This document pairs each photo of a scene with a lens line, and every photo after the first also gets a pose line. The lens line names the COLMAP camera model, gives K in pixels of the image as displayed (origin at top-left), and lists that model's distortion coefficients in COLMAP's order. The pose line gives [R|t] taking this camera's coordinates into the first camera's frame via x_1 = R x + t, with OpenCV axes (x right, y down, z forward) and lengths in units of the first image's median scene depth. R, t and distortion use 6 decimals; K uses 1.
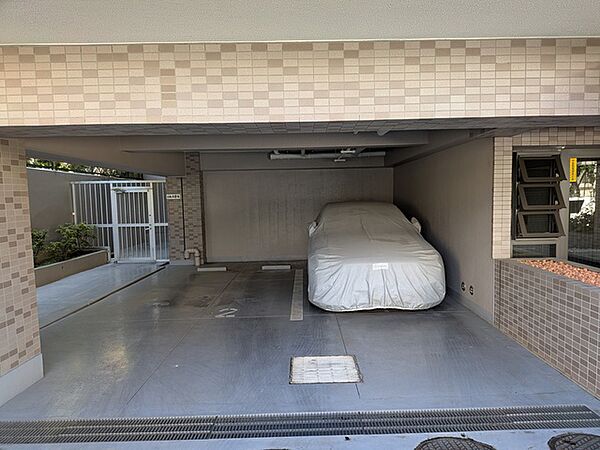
lens RADIAL K [[418.7, 0, 299.7], [0, 418.7, 225.1], [0, 0, 1]] dist [0.005956, 0.000551]
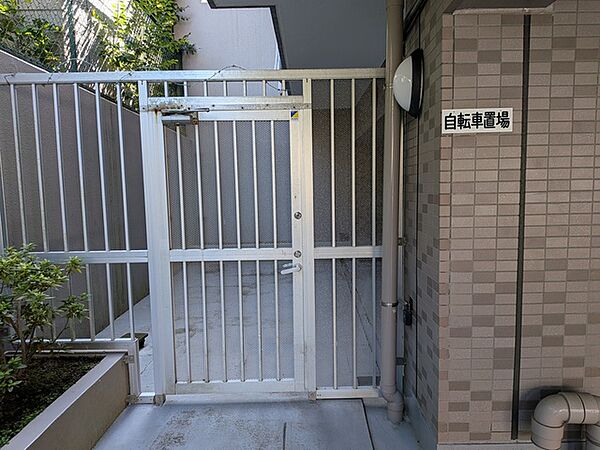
lens RADIAL K [[418.7, 0, 302.6], [0, 418.7, 226.2], [0, 0, 1]] dist [0.005956, 0.000551]
pose [[0.999838, 0.009394, -0.015364, -0.352474], [-0.009089, 0.999763, 0.019797, -0.021749], [0.015546, -0.019654, 0.999686, 0.756996]]
